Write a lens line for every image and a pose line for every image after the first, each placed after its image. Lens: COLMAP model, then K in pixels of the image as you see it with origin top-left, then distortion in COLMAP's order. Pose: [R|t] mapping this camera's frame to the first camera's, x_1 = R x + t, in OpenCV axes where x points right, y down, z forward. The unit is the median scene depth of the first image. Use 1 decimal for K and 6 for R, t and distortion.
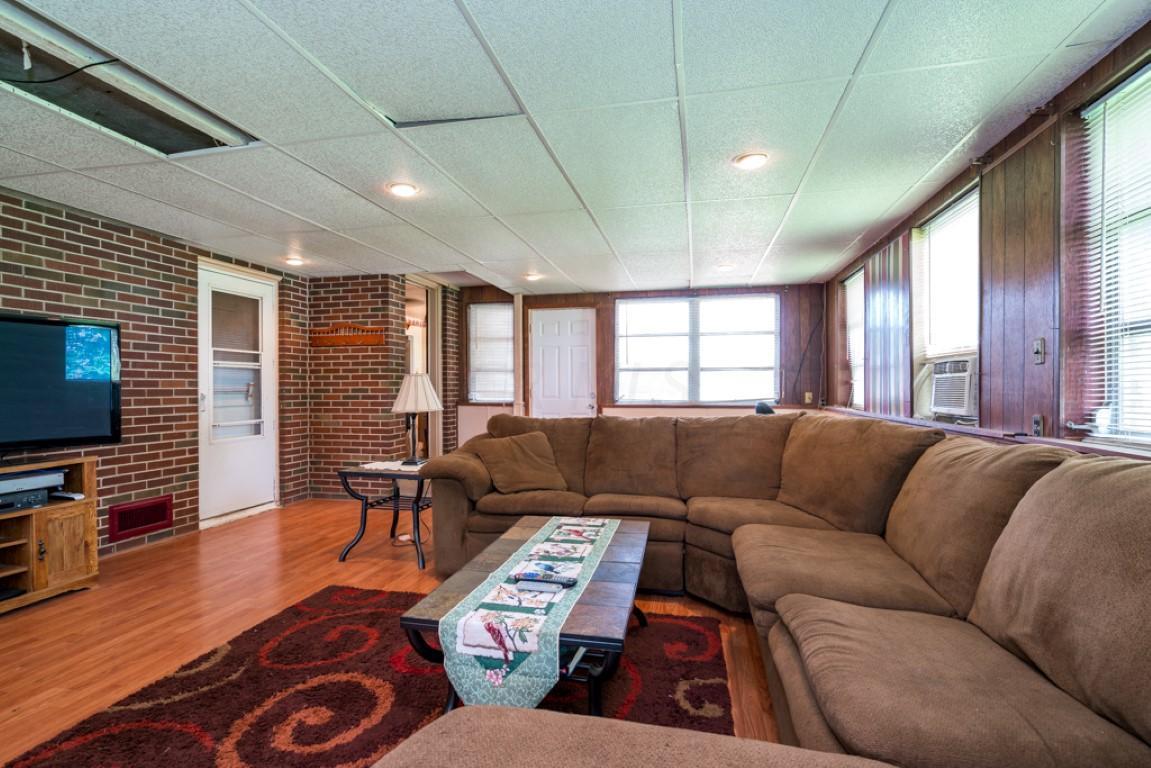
lens RADIAL K [[551.7, 0, 571.2], [0, 551.7, 389.7], [0, 0, 1]] dist [0.002012, 0.002771]
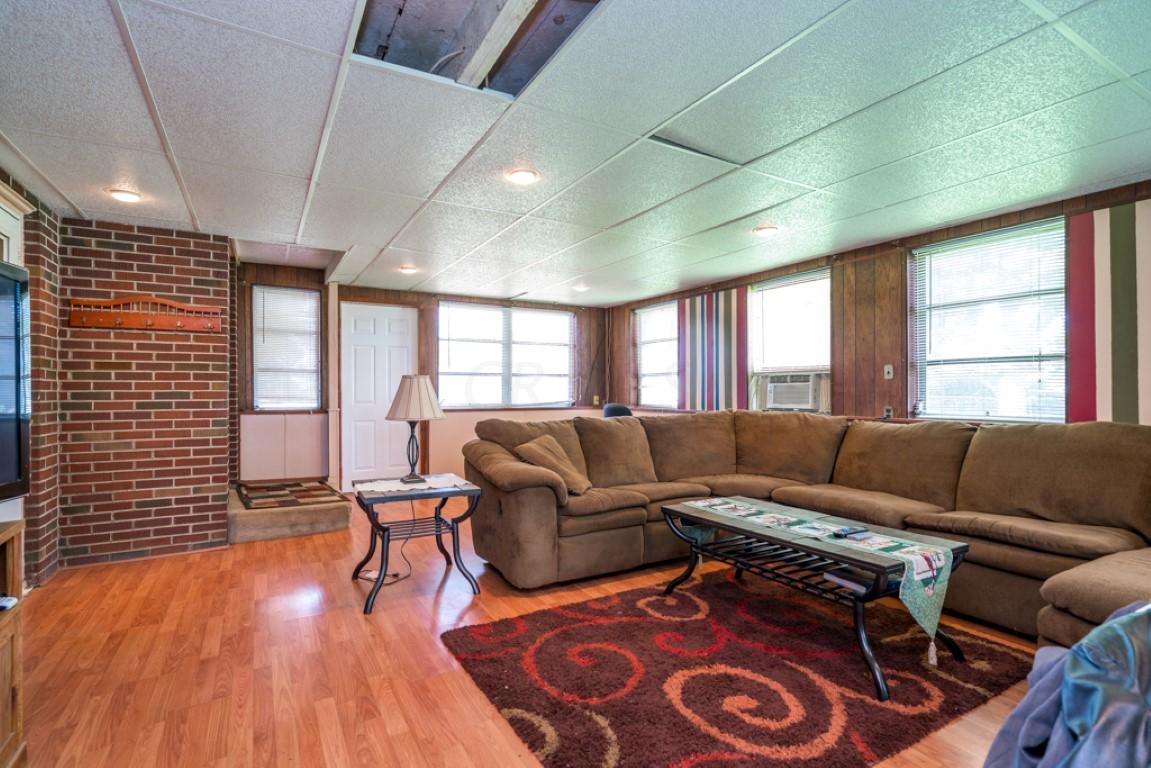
lens RADIAL K [[551.7, 0, 571.2], [0, 551.7, 386.8], [0, 0, 1]] dist [0.002012, 0.002771]
pose [[0.736277, 0.007213, 0.676641, -0.487947], [0.002159, 0.999913, -0.013008, 0.000805], [-0.676676, 0.011038, 0.736198, 0.151137]]
